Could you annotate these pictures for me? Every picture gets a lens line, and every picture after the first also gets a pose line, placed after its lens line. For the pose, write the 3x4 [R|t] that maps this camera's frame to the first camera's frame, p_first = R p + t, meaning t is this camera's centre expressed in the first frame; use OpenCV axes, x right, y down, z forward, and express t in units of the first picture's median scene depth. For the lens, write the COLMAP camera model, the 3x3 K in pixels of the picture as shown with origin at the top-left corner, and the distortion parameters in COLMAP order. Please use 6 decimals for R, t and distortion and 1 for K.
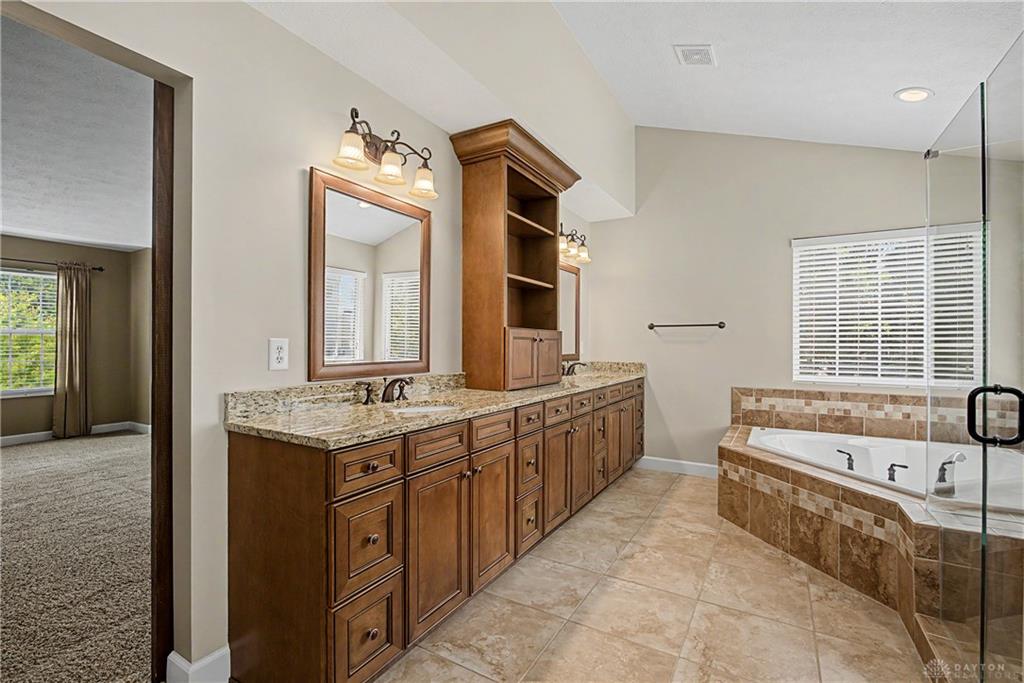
lens RADIAL K [[450.1, 0, 512.7], [0, 450.1, 342.8], [0, 0, 1]] dist [-0.011215, 0.001781]
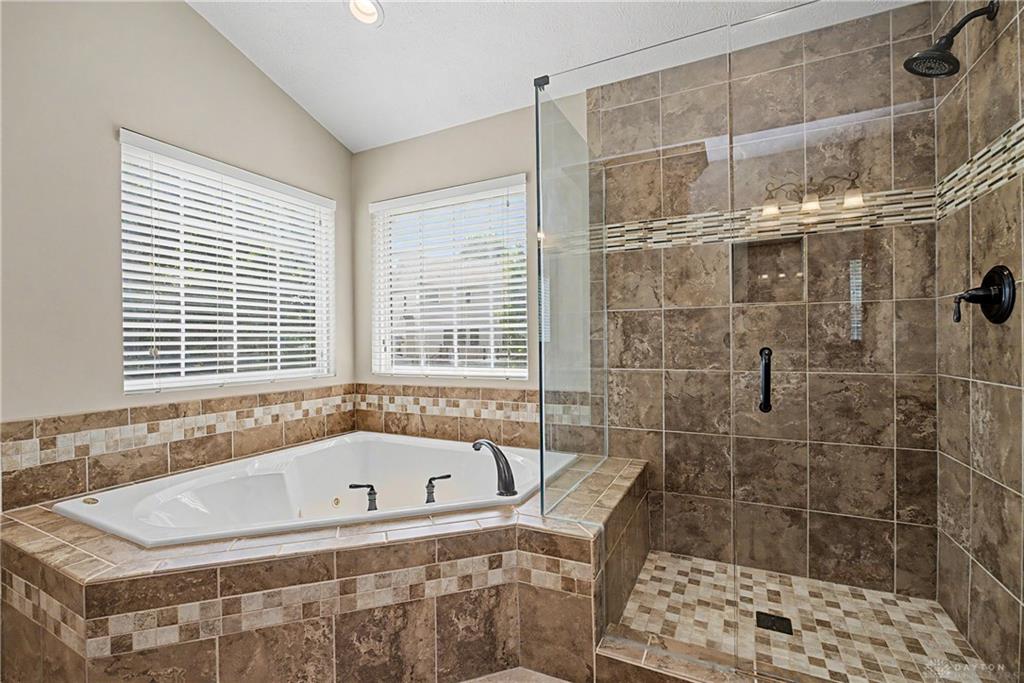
lens RADIAL K [[450.1, 0, 511.9], [0, 450.1, 341.5], [0, 0, 1]] dist [-0.011215, 0.001781]
pose [[-0.071577, -0.002042, 0.997433, 0.065239], [0.007714, 0.999967, 0.002601, 0.029701], [-0.997405, 0.007881, -0.071558, 0.640428]]
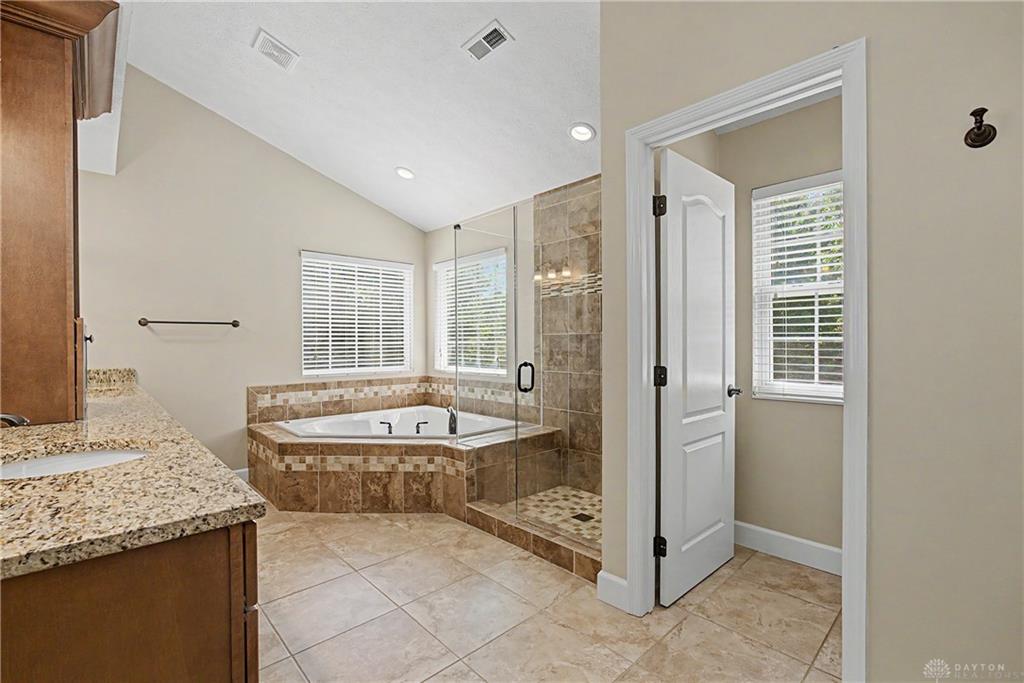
lens RADIAL K [[450.1, 0, 511.3], [0, 450.1, 341.5], [0, 0, 1]] dist [-0.011215, 0.001781]
pose [[0.283344, -0.003035, 0.959013, -0.347294], [0.004673, 0.999987, 0.001784, -0.000475], [-0.959007, 0.003976, 0.283355, 0.193523]]
